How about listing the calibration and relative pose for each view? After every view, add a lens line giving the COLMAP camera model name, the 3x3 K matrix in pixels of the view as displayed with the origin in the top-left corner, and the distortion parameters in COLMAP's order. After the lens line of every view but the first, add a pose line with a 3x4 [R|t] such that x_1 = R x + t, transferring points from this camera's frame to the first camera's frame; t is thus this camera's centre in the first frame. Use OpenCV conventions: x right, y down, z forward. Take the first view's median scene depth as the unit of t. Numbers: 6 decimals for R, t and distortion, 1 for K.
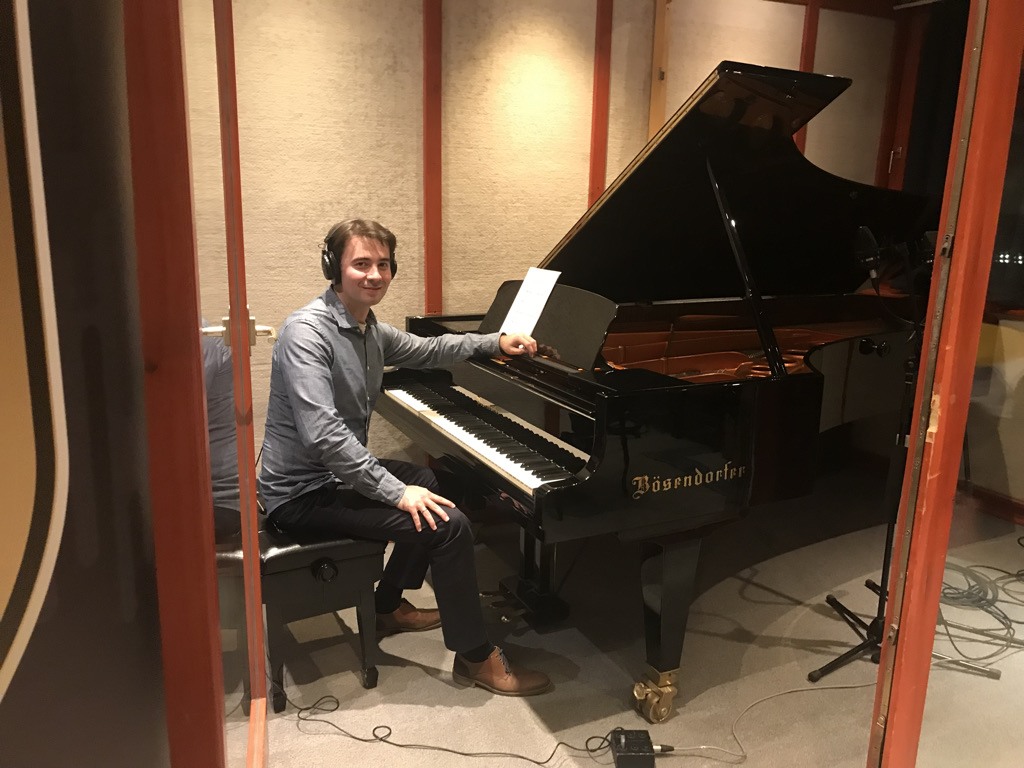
lens RADIAL K [[839.0, 0, 513.3], [0, 839.0, 385.1], [0, 0, 1]] dist [0.032204, -0.034239]
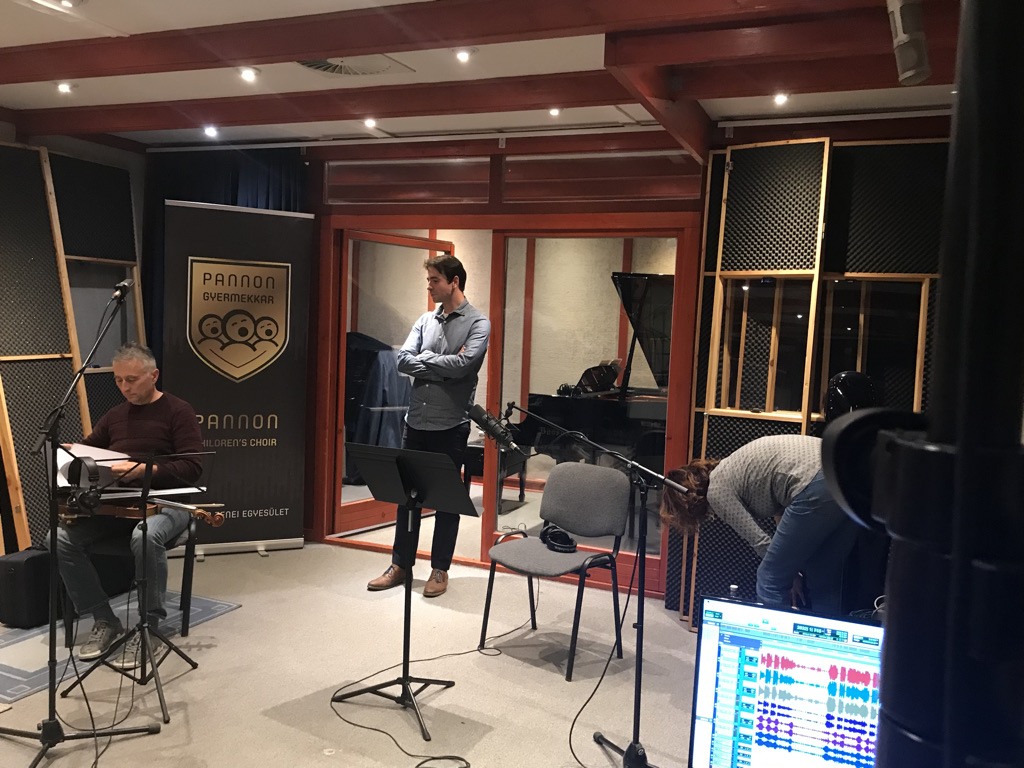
lens RADIAL K [[902.2, 0, 508.2], [0, 902.2, 383.5], [0, 0, 1]] dist [0.024570, -0.023560]
pose [[0.636412, 0.064088, -0.768683, 1.626961], [-0.203042, 0.975316, -0.086788, 0.175591], [0.744146, 0.211308, 0.633715, -0.650757]]
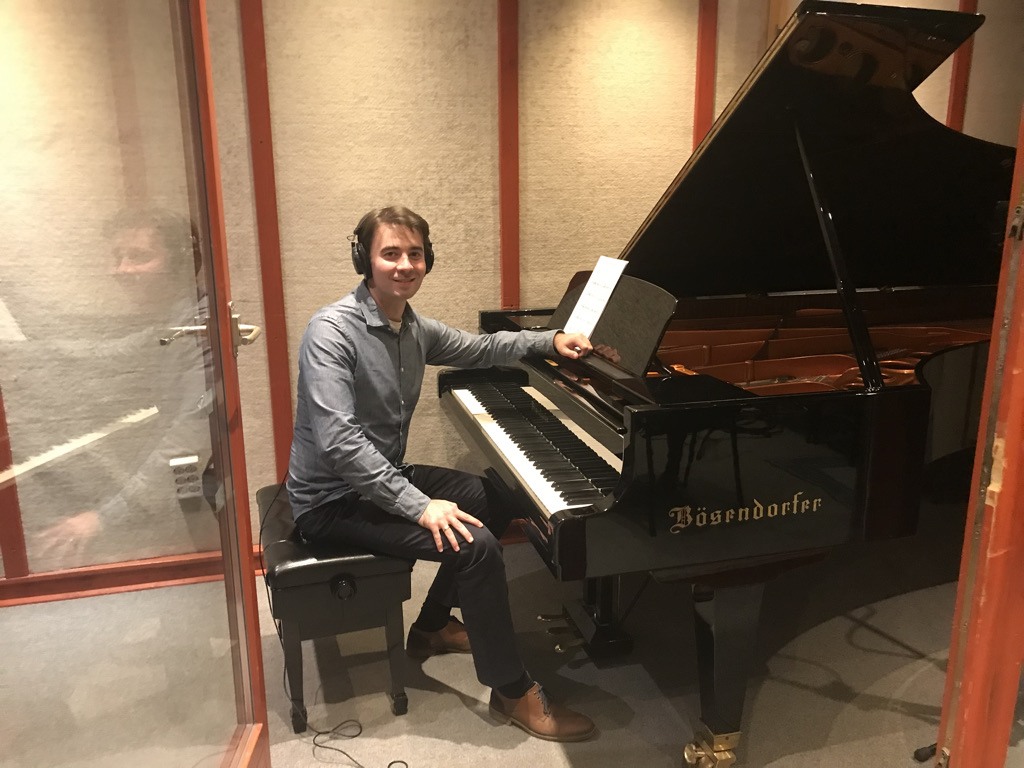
lens RADIAL K [[839.0, 0, 508.2], [0, 839.0, 385.3], [0, 0, 1]] dist [0.032204, -0.034239]
pose [[0.978833, 0.021688, -0.203508, 0.110662], [-0.018800, 0.999693, 0.016113, -0.016446], [0.203795, -0.011946, 0.978941, 0.106331]]
